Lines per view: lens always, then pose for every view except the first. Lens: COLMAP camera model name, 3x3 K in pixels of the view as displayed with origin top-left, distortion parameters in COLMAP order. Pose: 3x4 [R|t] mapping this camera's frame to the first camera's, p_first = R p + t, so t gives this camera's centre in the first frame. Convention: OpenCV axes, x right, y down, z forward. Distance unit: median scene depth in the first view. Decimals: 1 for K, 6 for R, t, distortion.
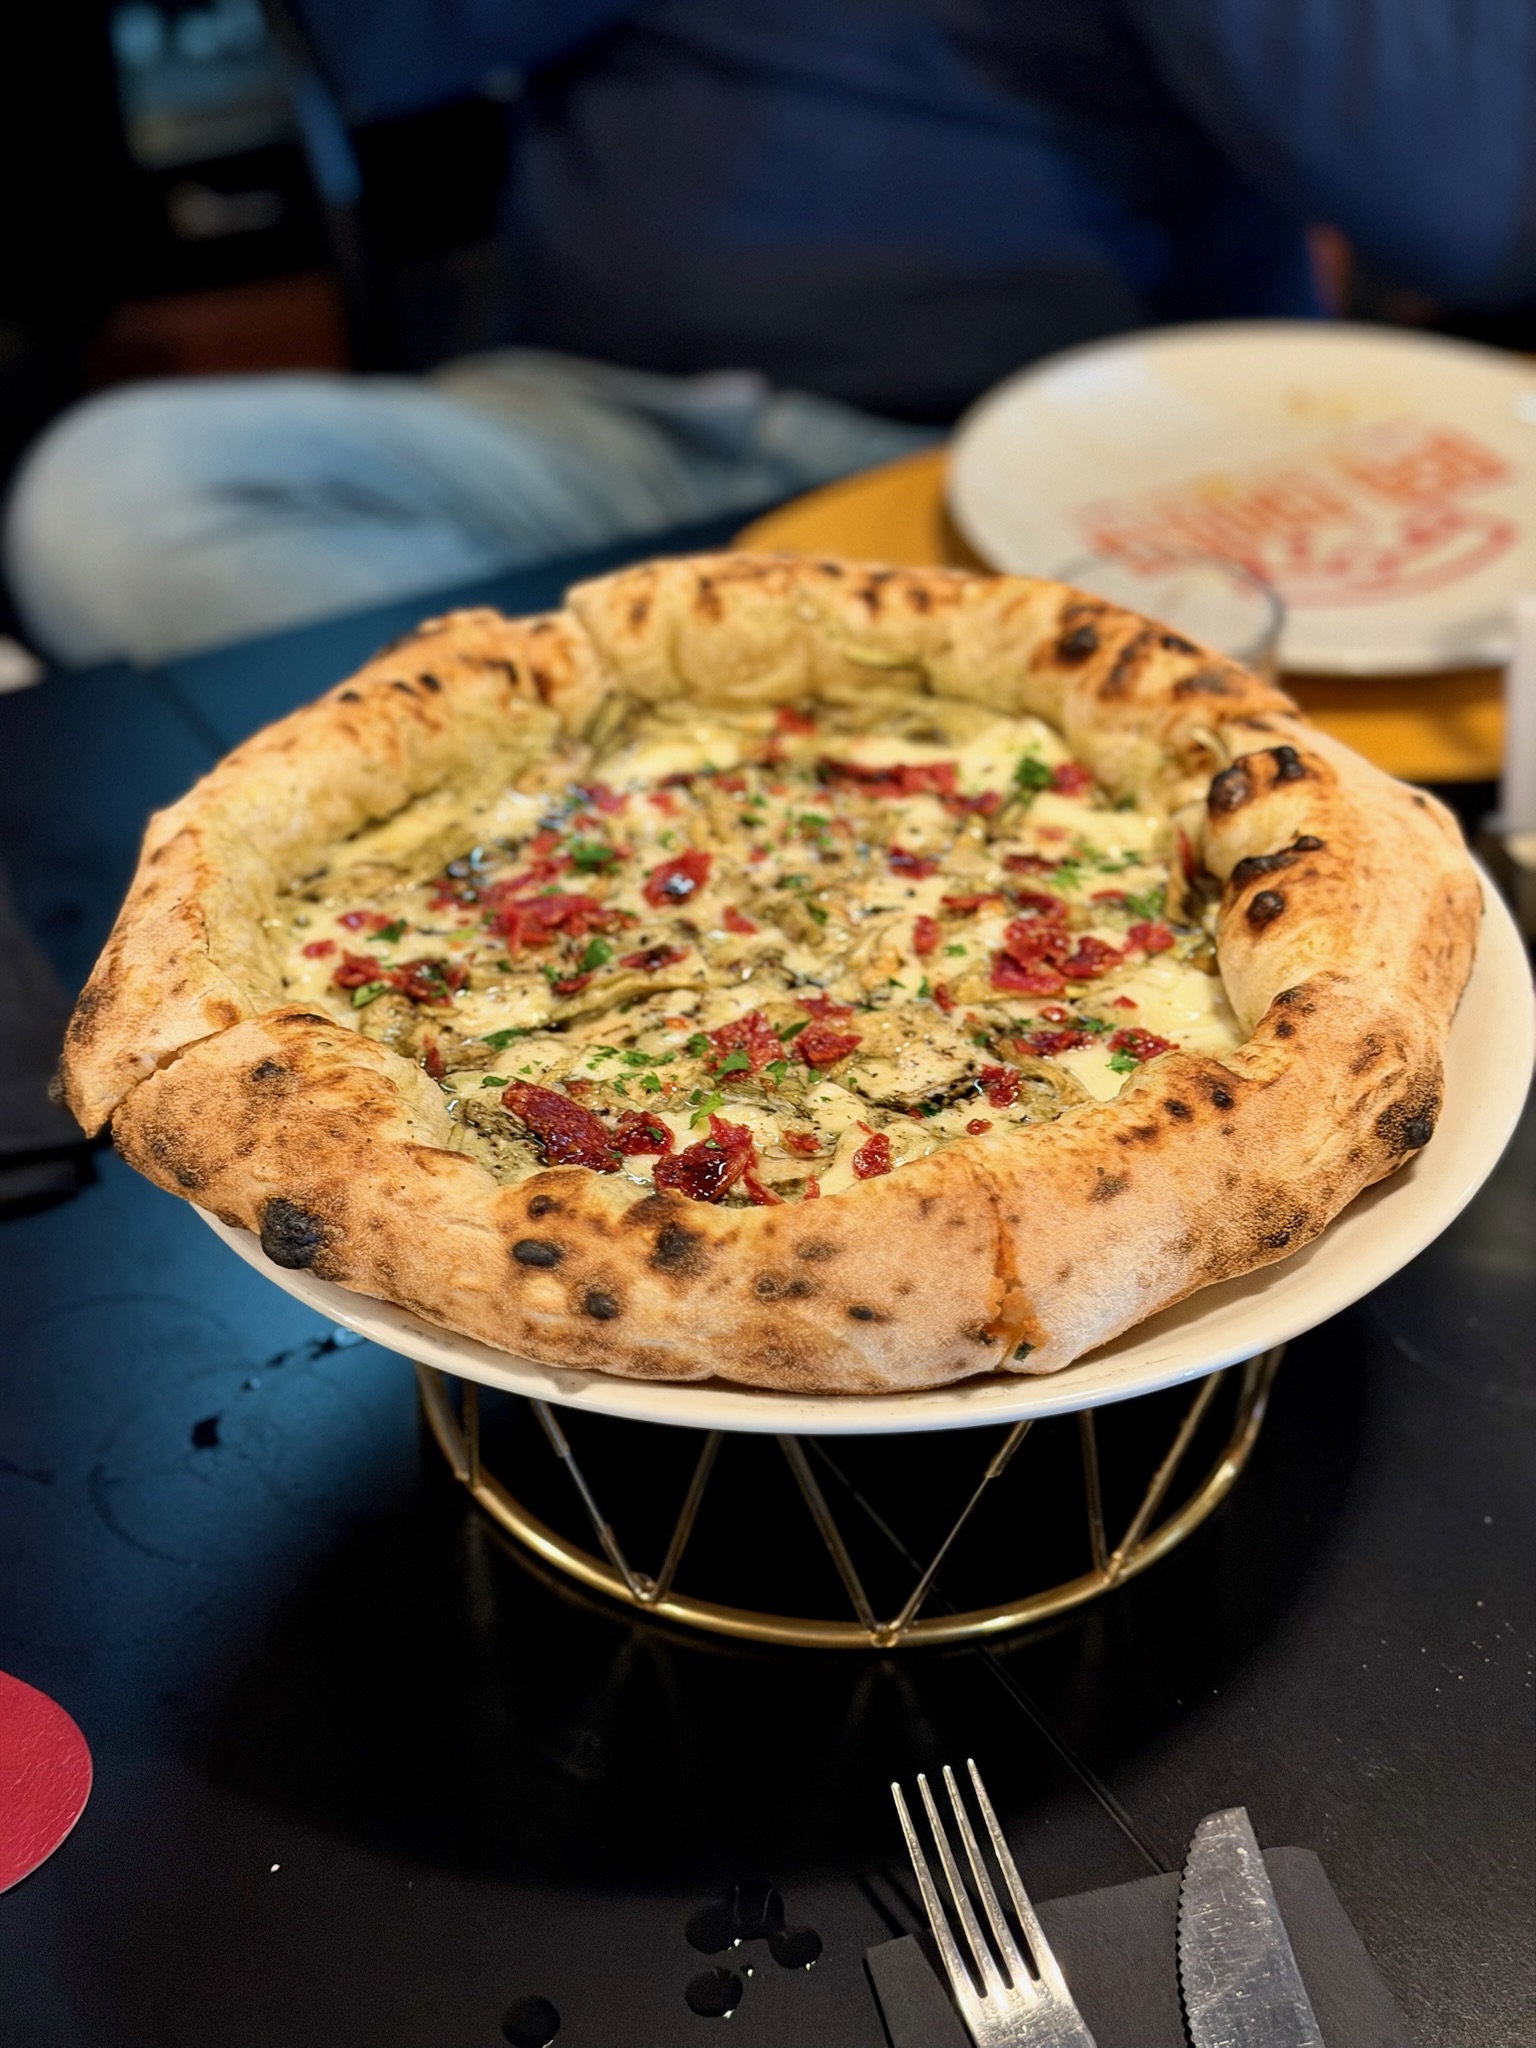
lens RADIAL K [[2959.5, 0, 768.0], [0, 2959.5, 1024.0], [0, 0, 1]] dist [0.153831, -0.143424]
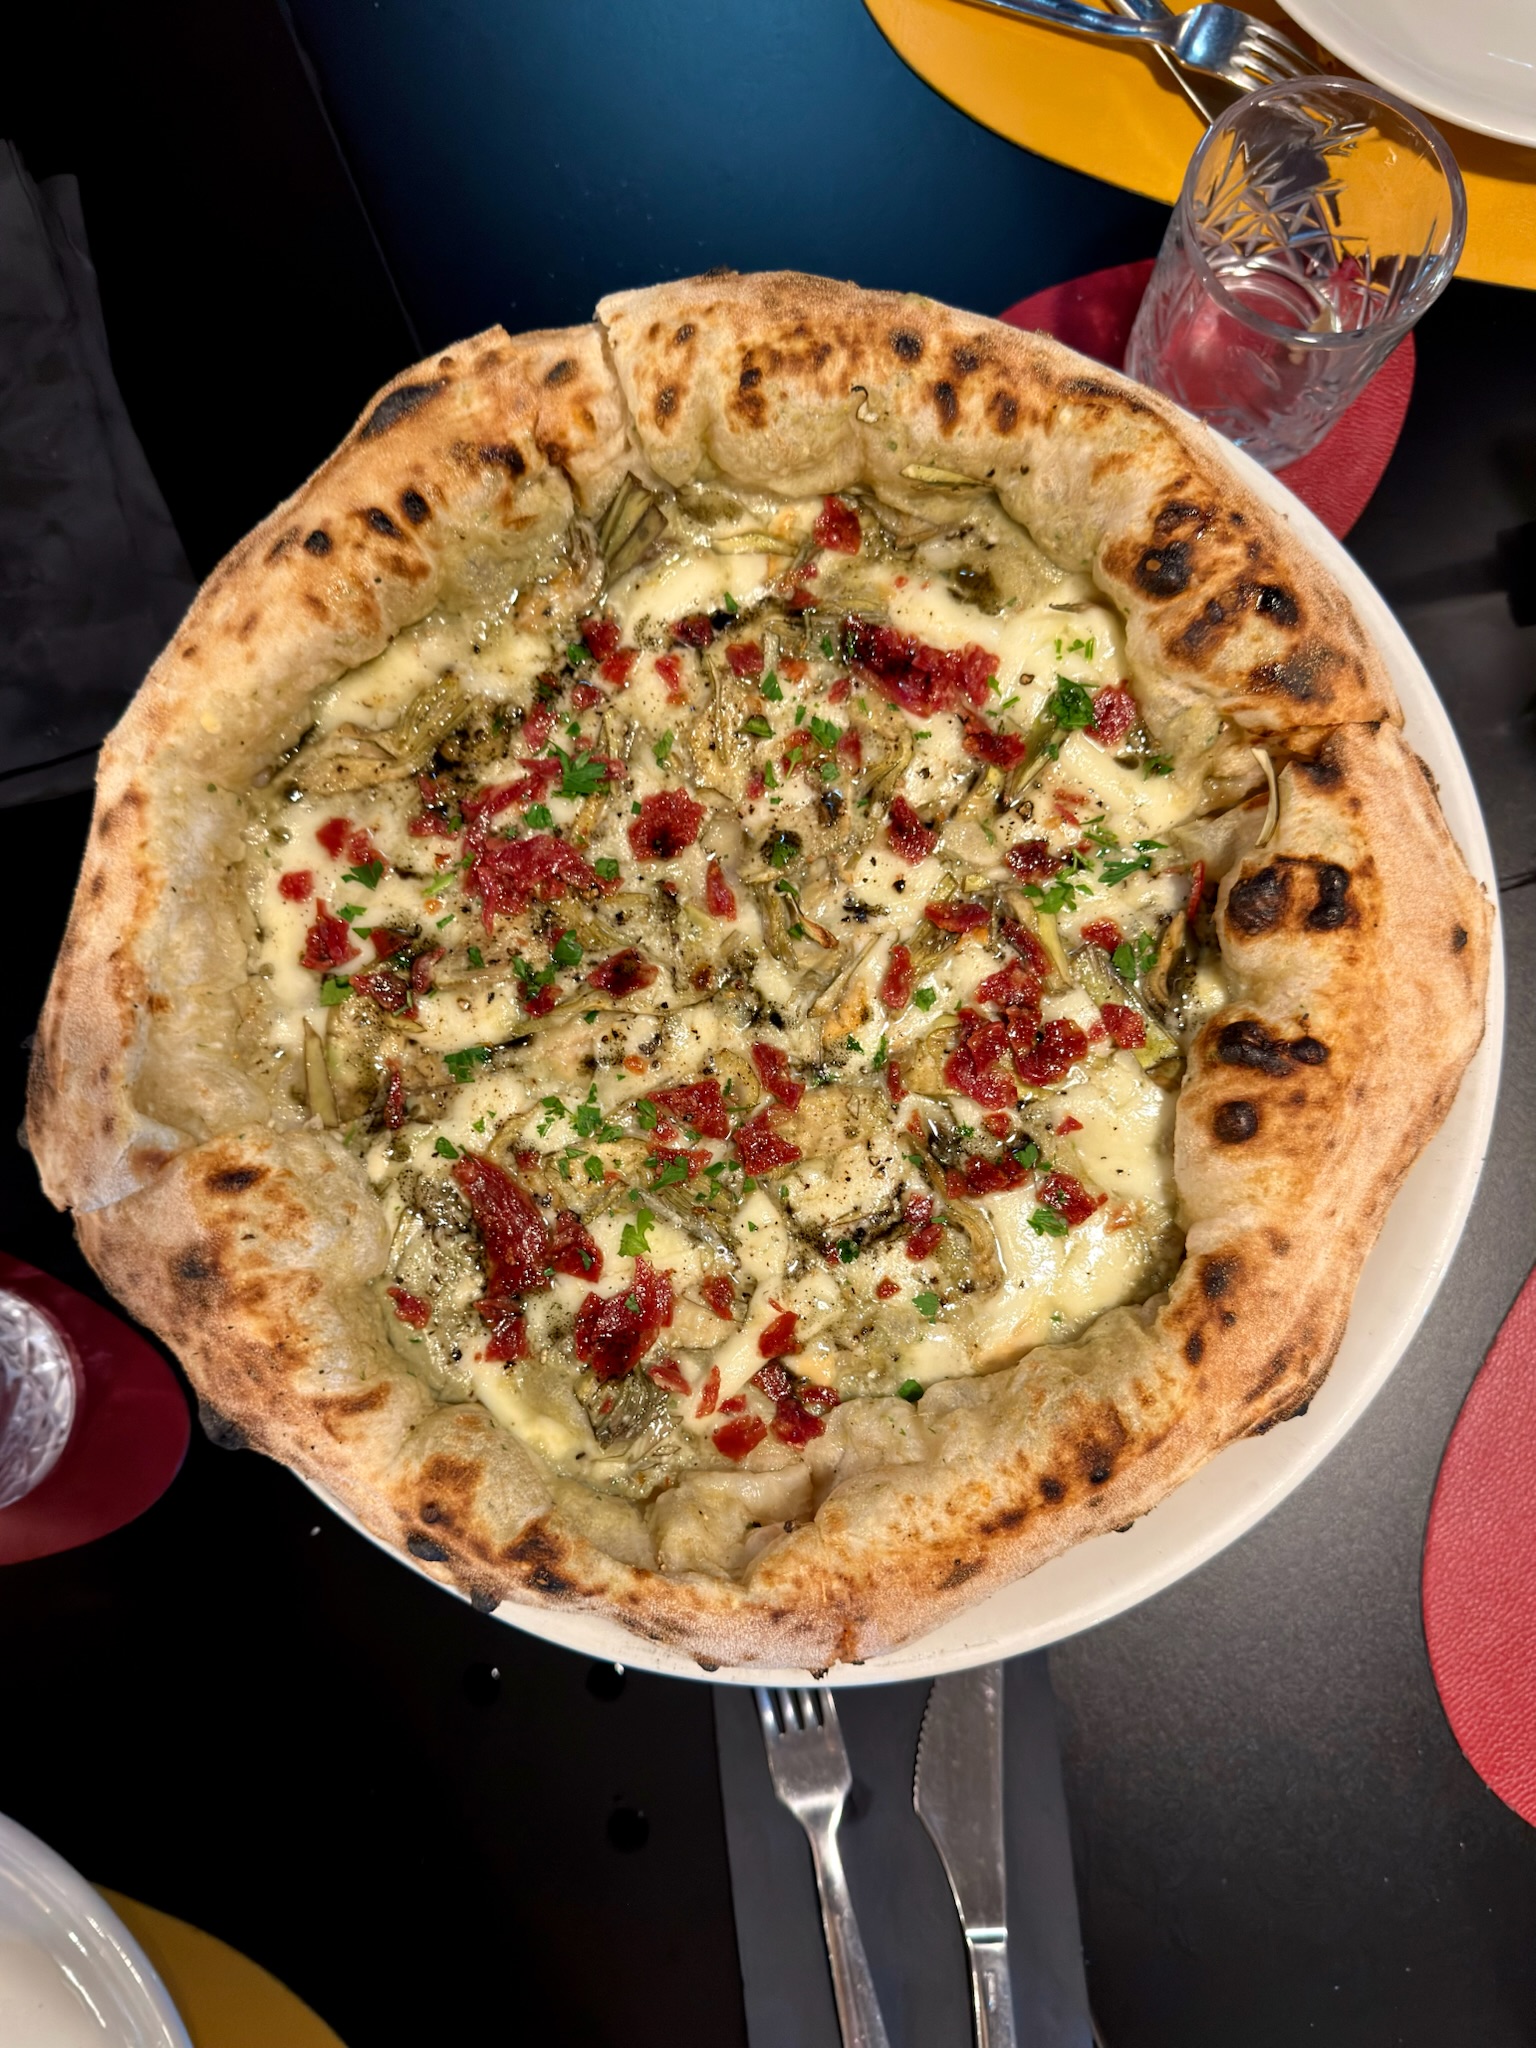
lens RADIAL K [[1541.5, 0, 755.3], [0, 1541.5, 1080.9], [0, 0, 1]] dist [0.167806, -0.422379]
pose [[0.988165, 0.151470, -0.024246, 0.024348], [-0.078331, 0.634150, 0.769232, -0.405352], [0.131891, -0.758229, 0.638509, 0.647183]]
